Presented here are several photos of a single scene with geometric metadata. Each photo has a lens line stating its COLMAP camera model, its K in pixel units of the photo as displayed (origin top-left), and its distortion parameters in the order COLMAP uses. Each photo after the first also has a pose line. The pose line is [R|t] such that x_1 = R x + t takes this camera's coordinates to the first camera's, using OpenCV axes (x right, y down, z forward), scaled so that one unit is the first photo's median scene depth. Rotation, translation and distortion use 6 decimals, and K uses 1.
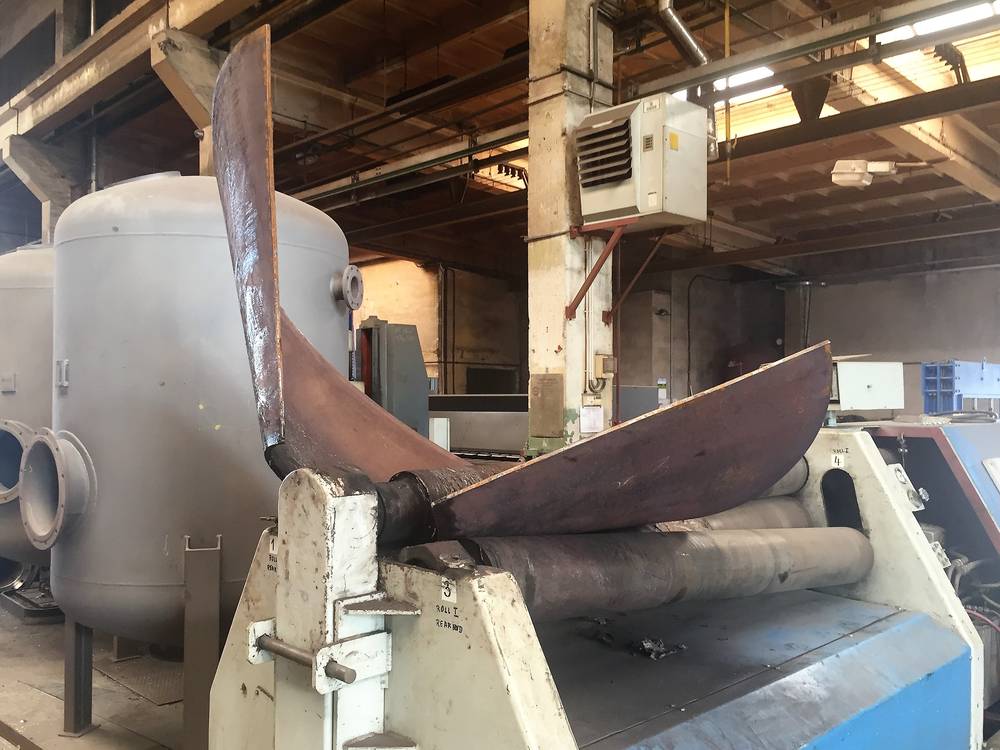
lens RADIAL K [[788.0, 0, 532.2], [0, 788.0, 397.3], [0, 0, 1]] dist [0.073954, -0.073589]
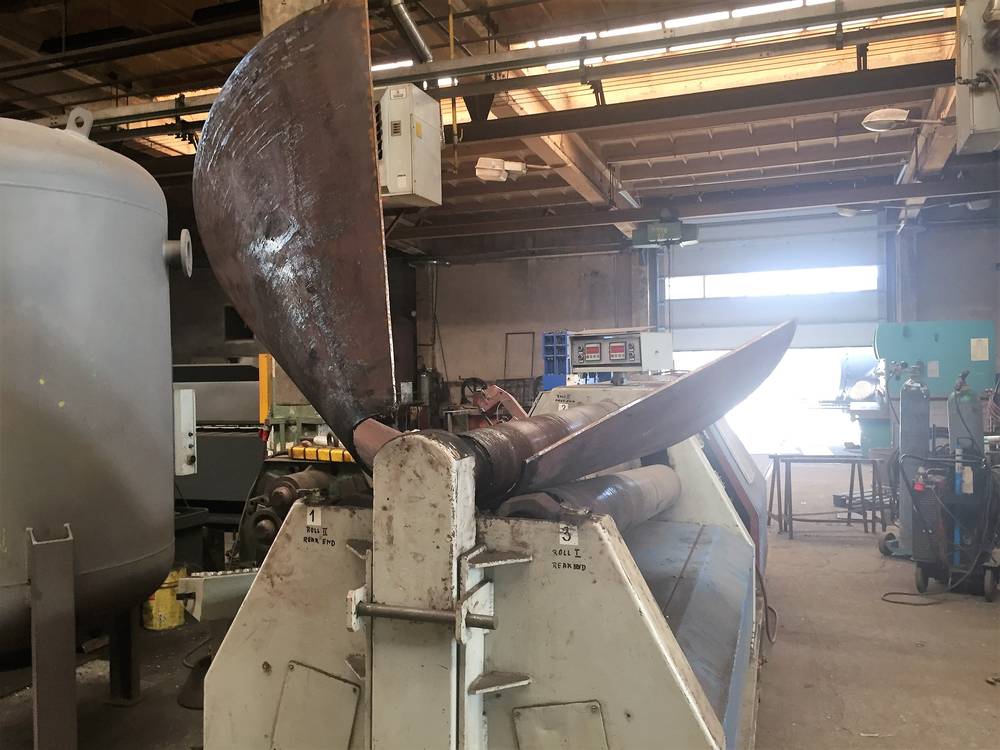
lens RADIAL K [[738.0, 0, 483.1], [0, 738.0, 378.3], [0, 0, 1]] dist [0.063698, -0.077046]
pose [[0.921452, -0.026627, 0.387578, -0.139338], [0.019708, 0.999568, 0.021817, -0.000850], [-0.387991, -0.012465, 0.921579, 0.018516]]
